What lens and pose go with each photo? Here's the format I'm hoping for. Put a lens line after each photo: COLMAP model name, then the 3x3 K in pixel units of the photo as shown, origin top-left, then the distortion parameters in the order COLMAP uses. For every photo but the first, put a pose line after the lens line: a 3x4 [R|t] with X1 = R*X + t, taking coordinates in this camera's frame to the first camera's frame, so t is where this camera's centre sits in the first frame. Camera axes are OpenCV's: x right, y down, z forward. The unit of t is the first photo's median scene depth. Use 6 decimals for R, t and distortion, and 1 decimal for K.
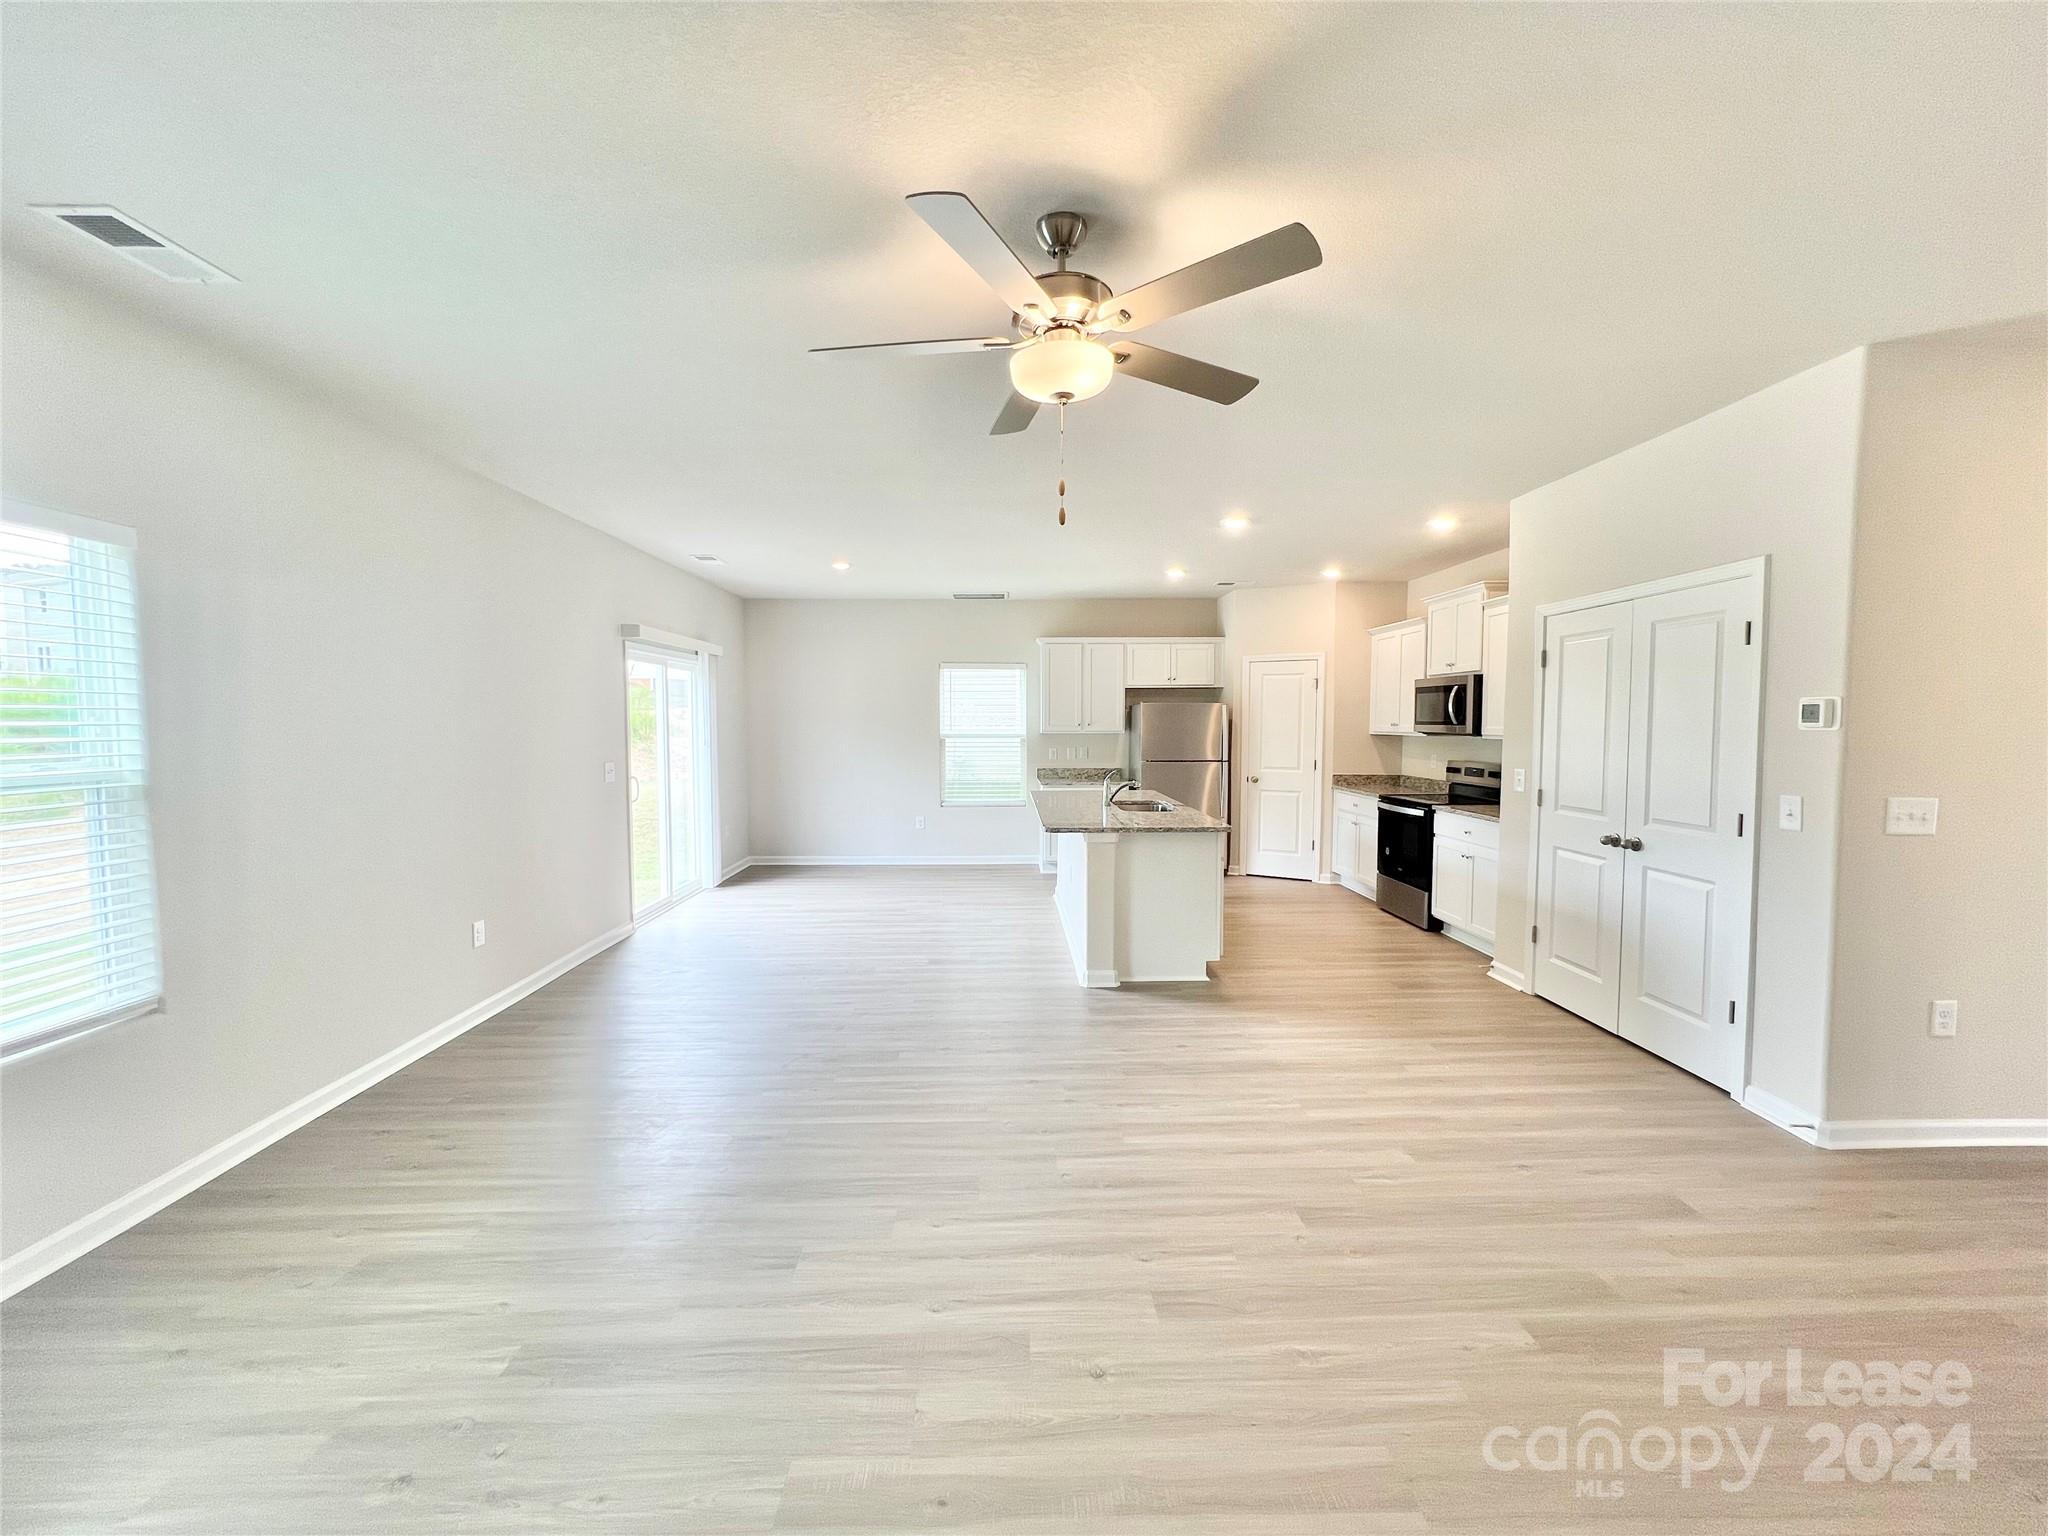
lens RADIAL K [[817.1, 0, 1024.0], [0, 817.1, 768.0], [0, 0, 1]] dist [-0.000945, -0.000499]
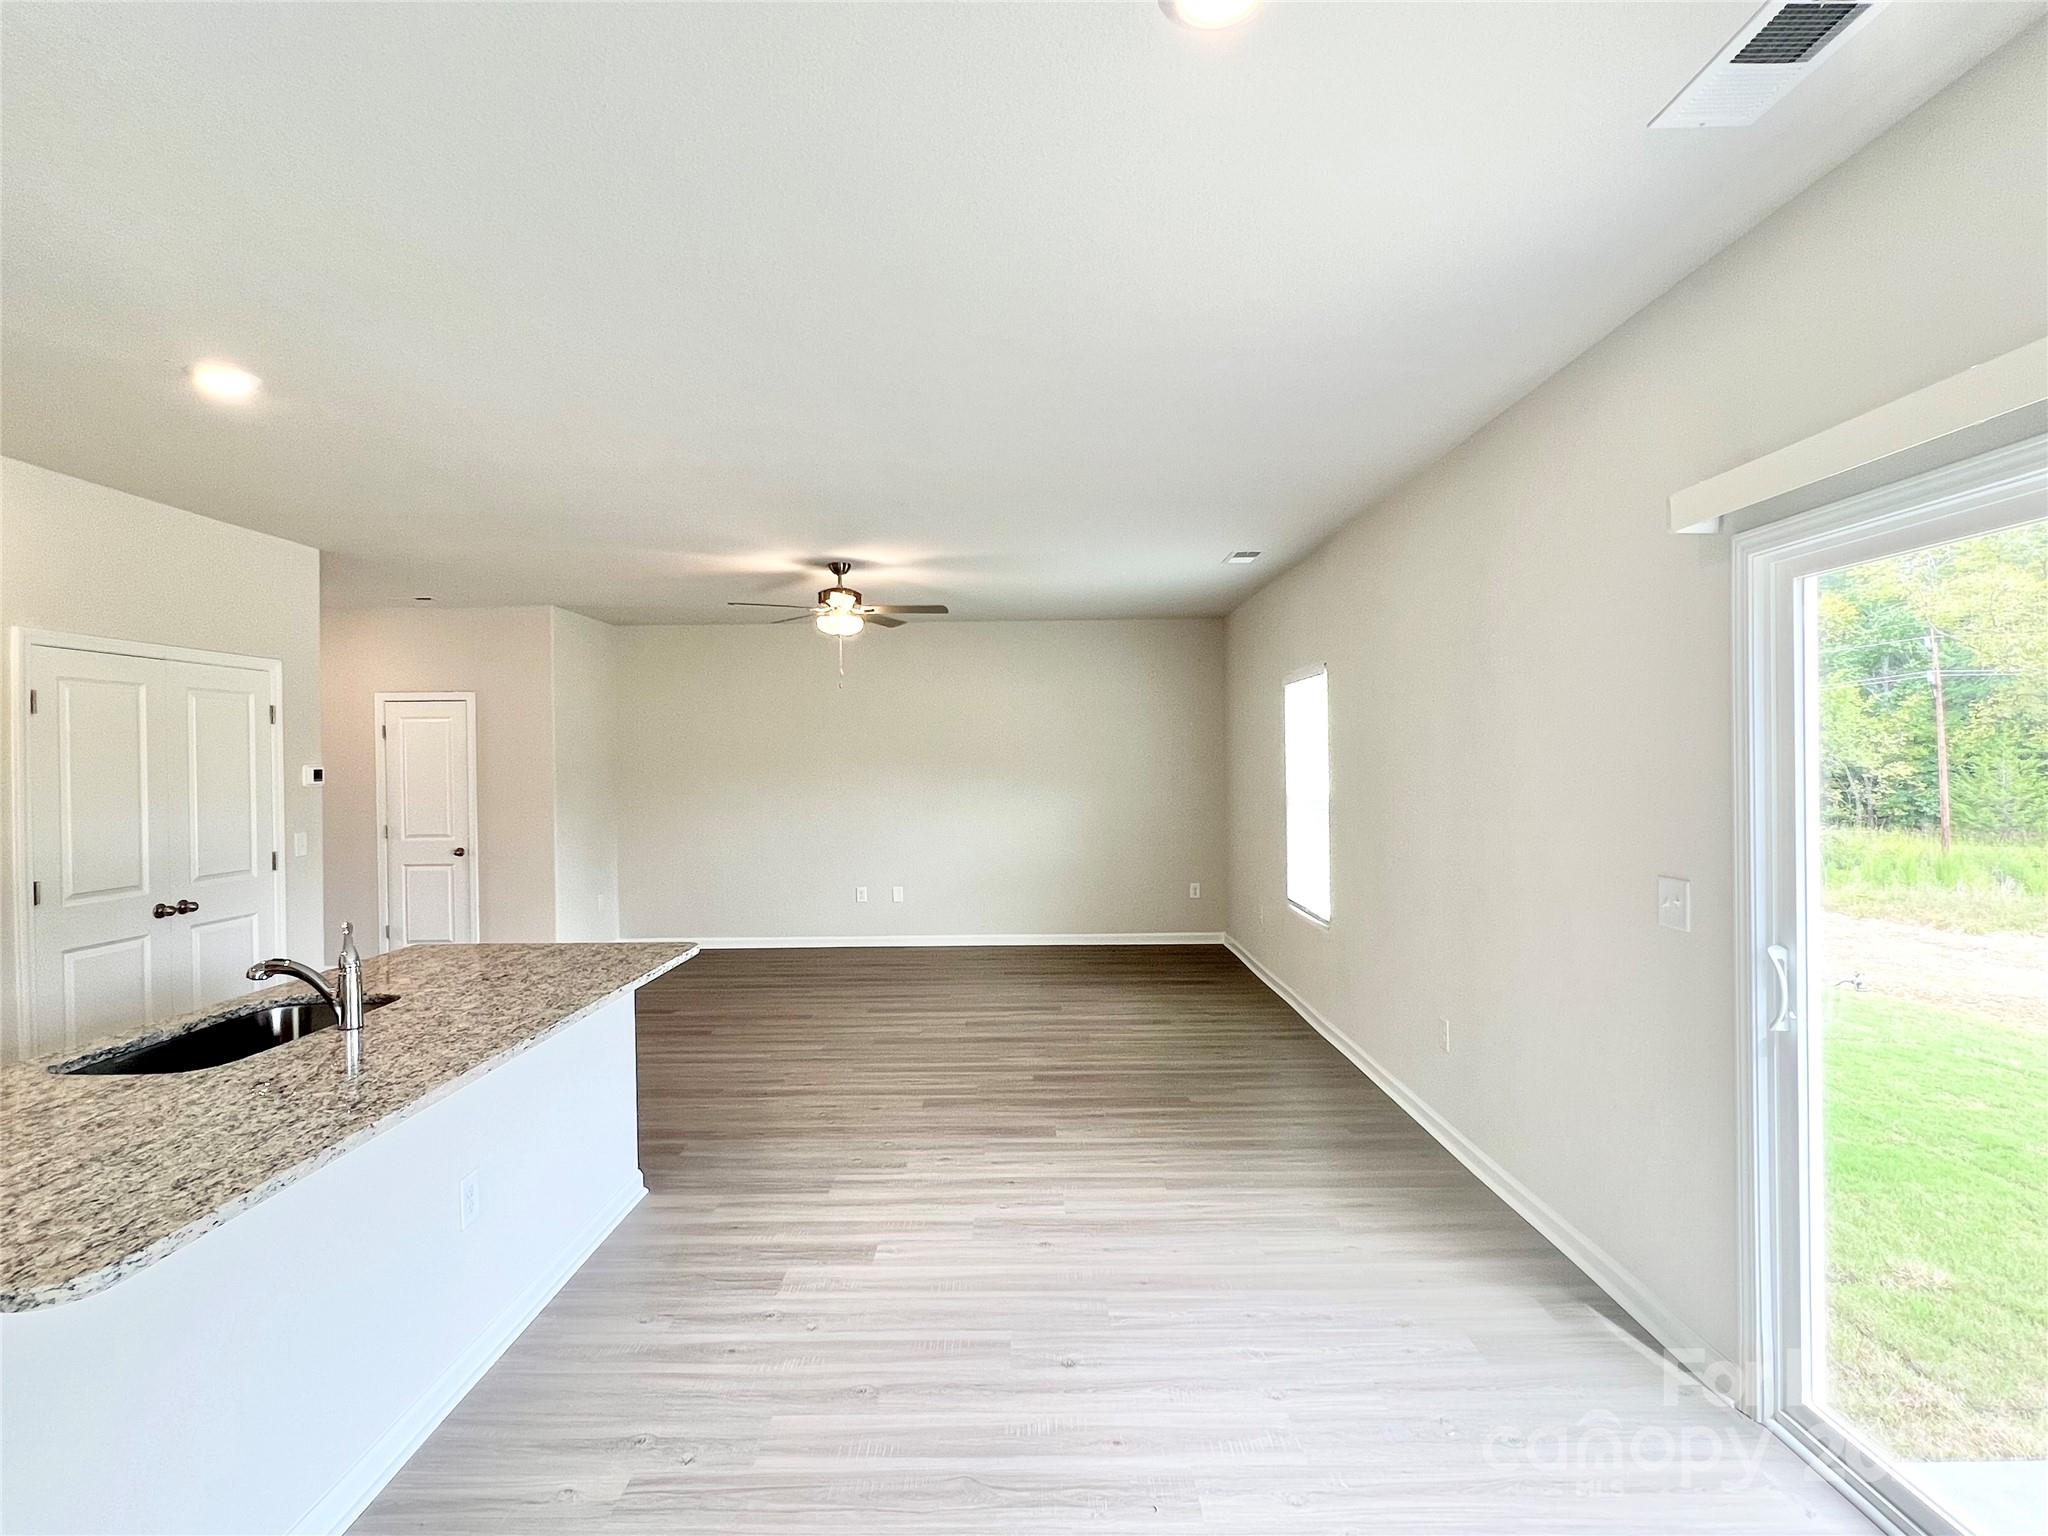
lens RADIAL K [[1001.8, 0, 1024.0], [0, 1001.8, 768.0], [0, 0, 1]] dist [-0.039494, 0.000005]
pose [[-0.999538, 0.014965, 0.026450, -0.346678], [0.016630, 0.997819, 0.063882, -0.151646], [-0.025436, 0.064293, -0.997607, 2.413875]]
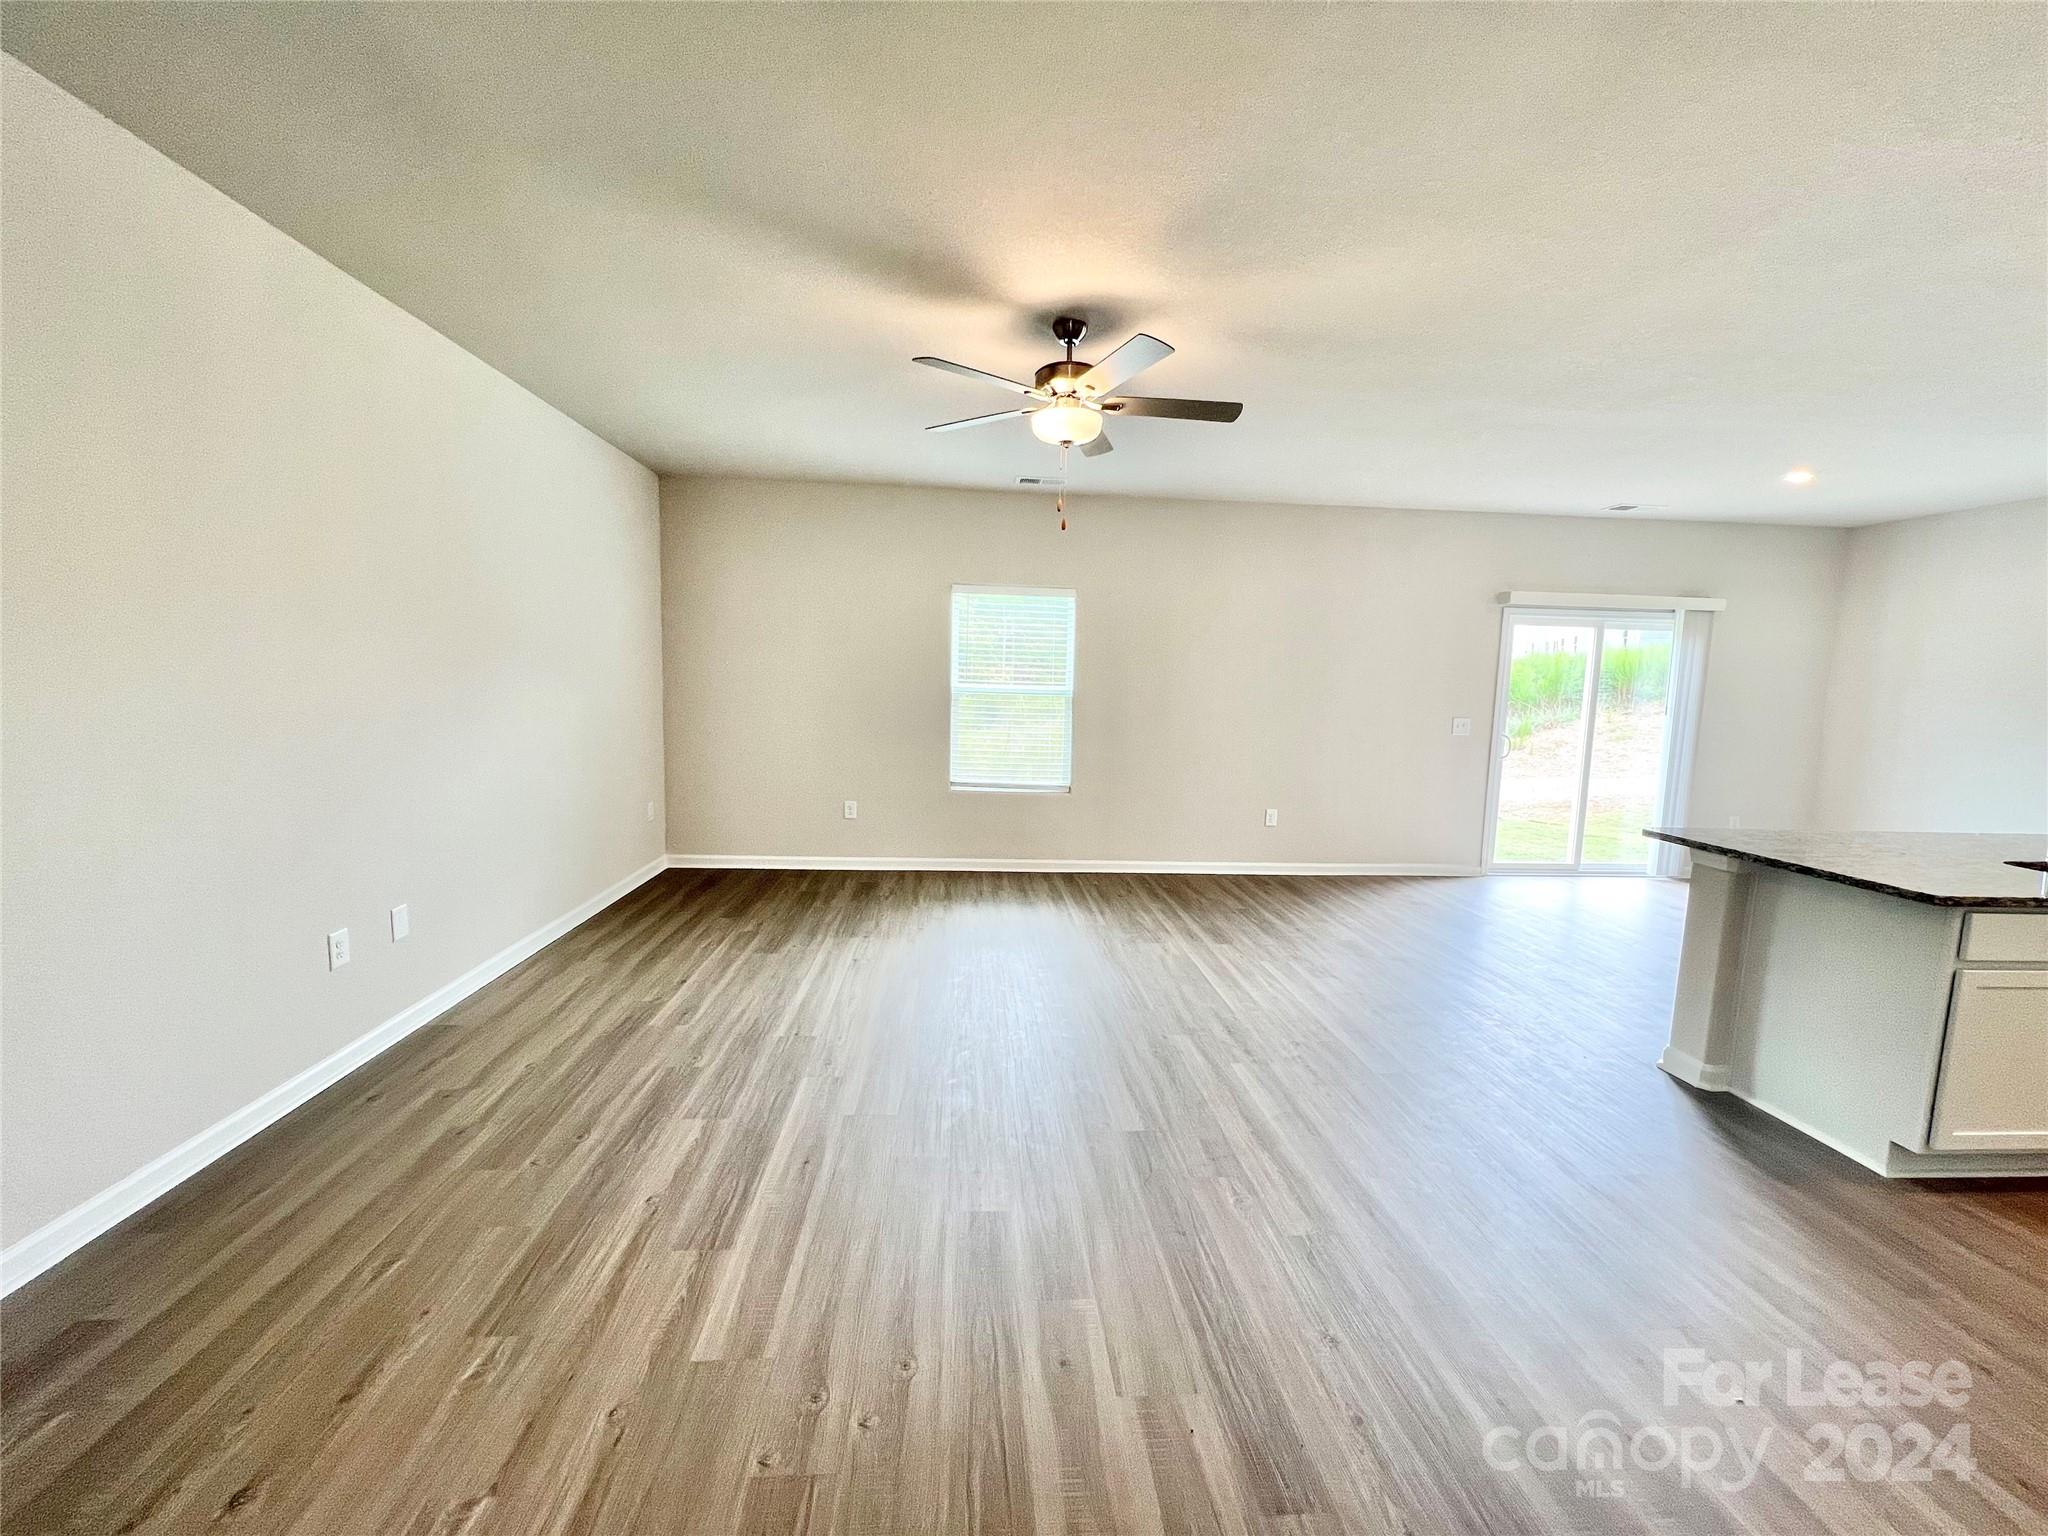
lens RADIAL K [[817.1, 0, 1024.0], [0, 817.1, 768.0], [0, 0, 1]] dist [-0.000945, -0.000499]
pose [[0.045554, 0.114969, -0.992324, 0.983329], [-0.085533, 0.990156, 0.110791, -0.018491], [0.995293, 0.079829, 0.054939, 0.555027]]
